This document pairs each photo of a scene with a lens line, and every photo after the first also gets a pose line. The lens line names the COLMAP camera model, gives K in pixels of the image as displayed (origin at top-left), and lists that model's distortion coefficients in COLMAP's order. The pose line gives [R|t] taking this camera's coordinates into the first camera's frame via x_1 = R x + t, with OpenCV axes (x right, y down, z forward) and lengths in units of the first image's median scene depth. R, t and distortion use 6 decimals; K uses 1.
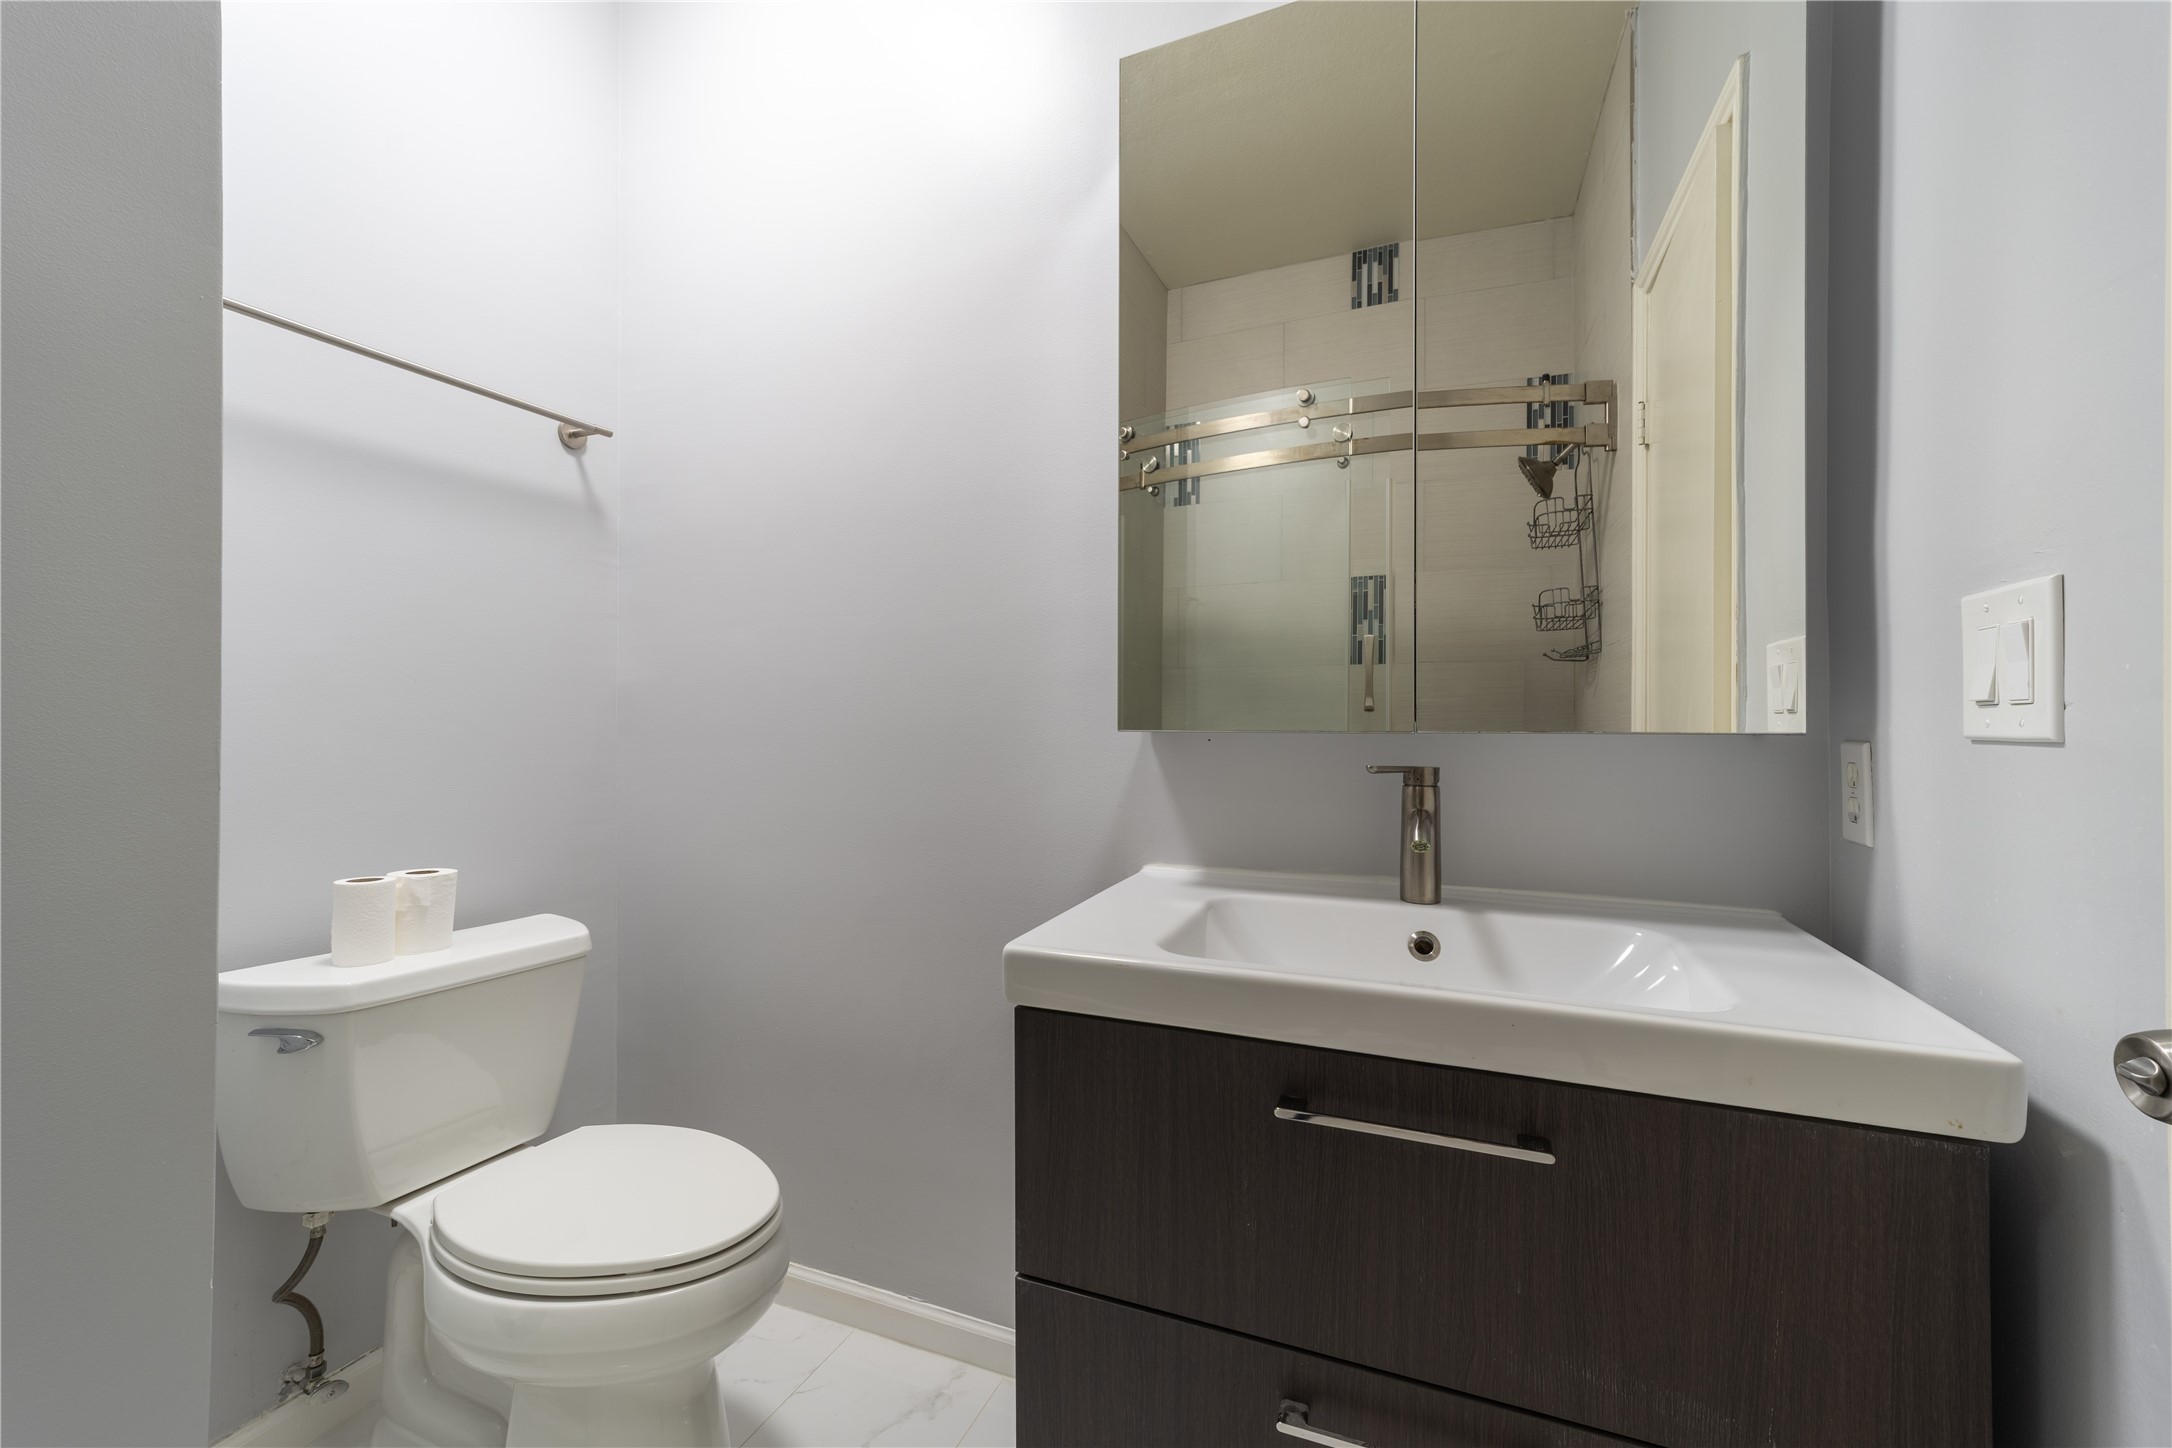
lens RADIAL K [[849.0, 0, 1100.5], [0, 849.0, 725.6], [0, 0, 1]] dist [0.004099, 0.000991]
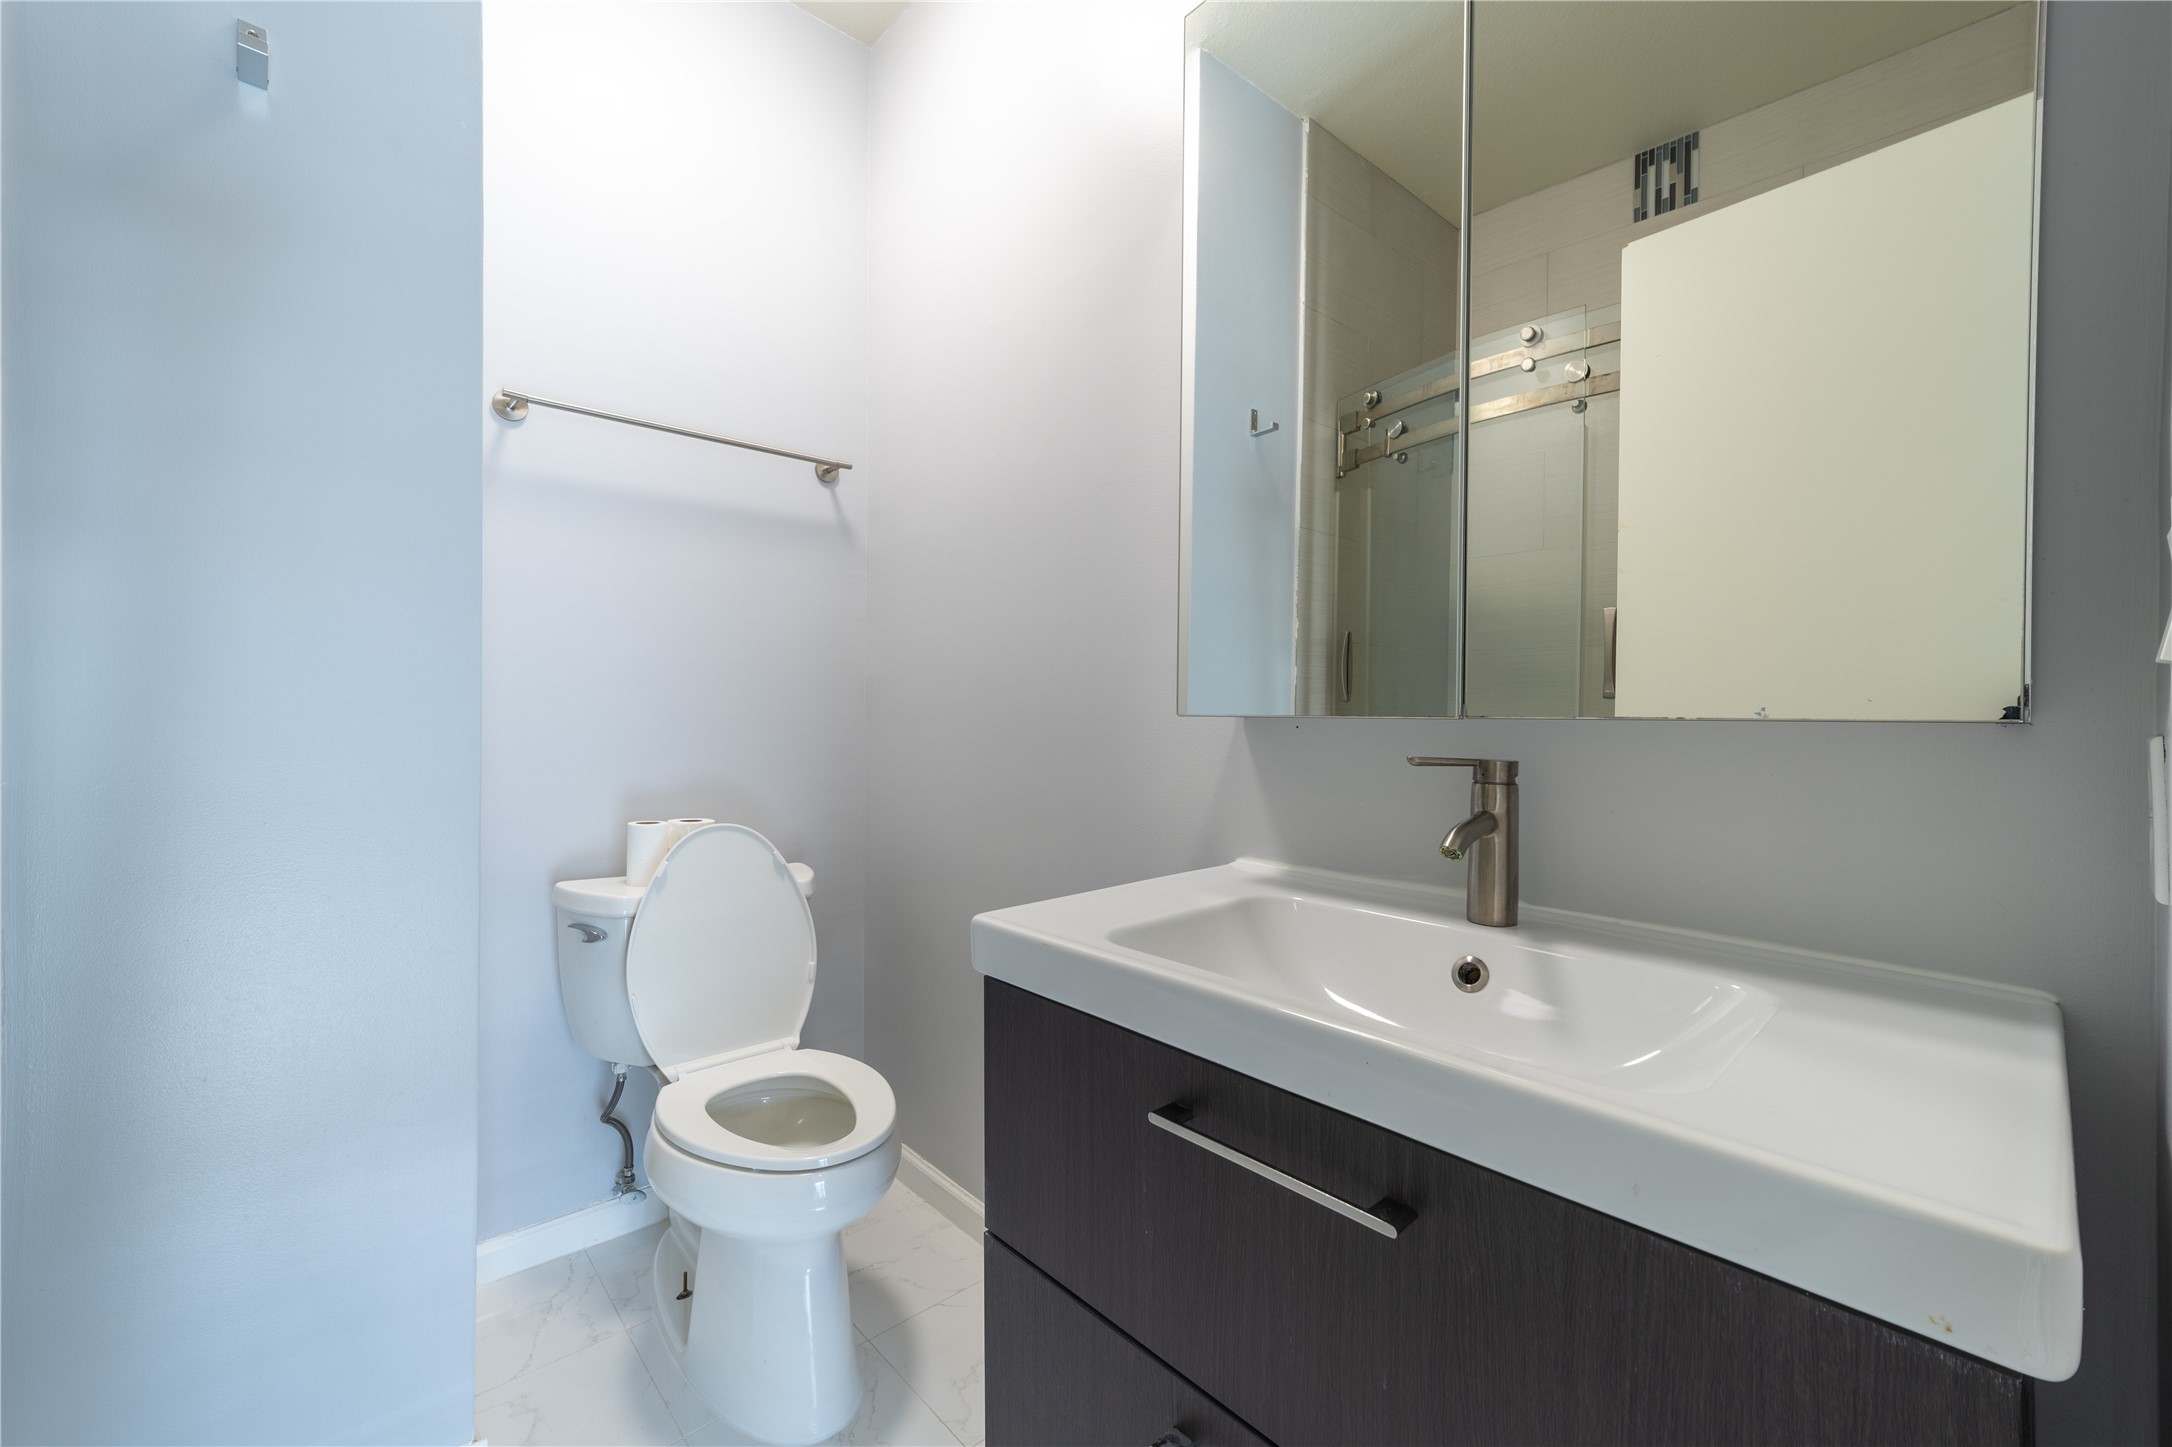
lens RADIAL K [[849.0, 0, 1108.8], [0, 849.0, 721.6], [0, 0, 1]] dist [0.004099, 0.000991]
pose [[0.911340, 0.008456, -0.411567, 0.377373], [-0.005627, 0.999951, 0.008083, 0.006267], [0.411616, -0.005051, 0.911344, 0.086137]]
